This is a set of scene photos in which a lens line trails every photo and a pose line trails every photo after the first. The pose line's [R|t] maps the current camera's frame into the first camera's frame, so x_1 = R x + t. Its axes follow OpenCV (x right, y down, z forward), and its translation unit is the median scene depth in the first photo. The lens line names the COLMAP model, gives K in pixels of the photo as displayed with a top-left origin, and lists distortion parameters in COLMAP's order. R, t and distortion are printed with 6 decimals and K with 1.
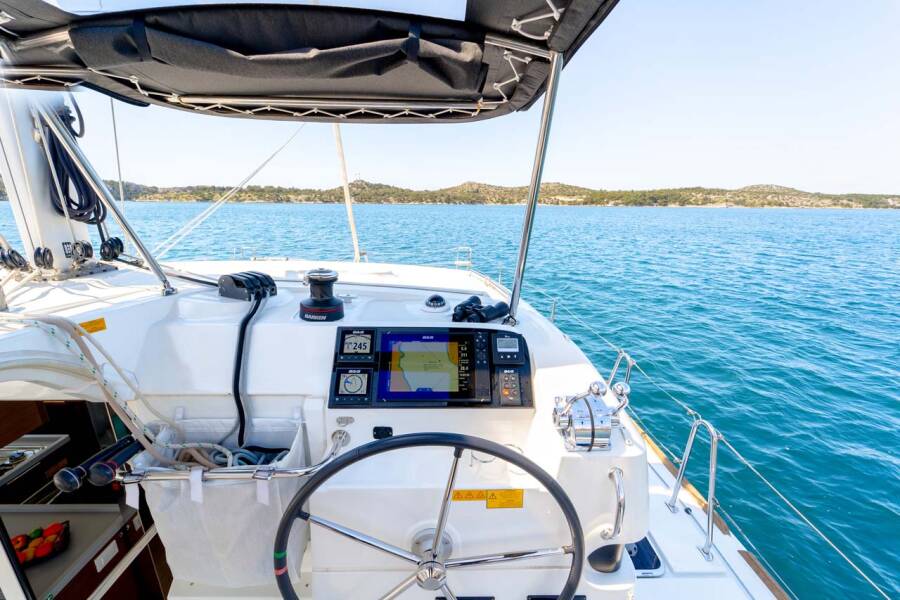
lens RADIAL K [[363.9, 0, 451.4], [0, 363.9, 308.8], [0, 0, 1]] dist [-0.004806, -0.000436]
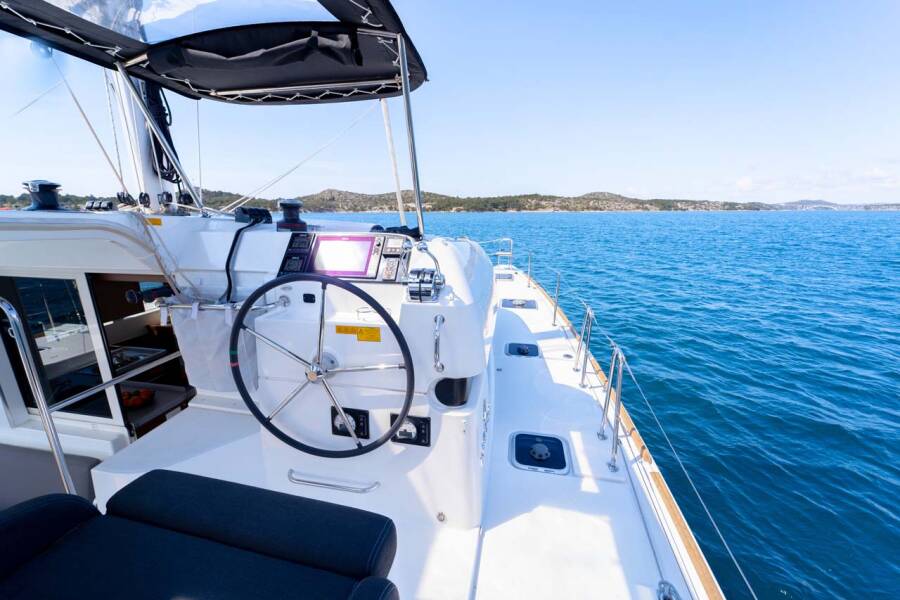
lens RADIAL K [[376.1, 0, 448.7], [0, 376.1, 309.5], [0, 0, 1]] dist [0.000607, -0.000482]
pose [[0.973330, 0.041488, -0.225628, 0.719933], [-0.047044, 0.998706, -0.019304, 0.387396], [0.224535, 0.029404, 0.974022, -0.382451]]
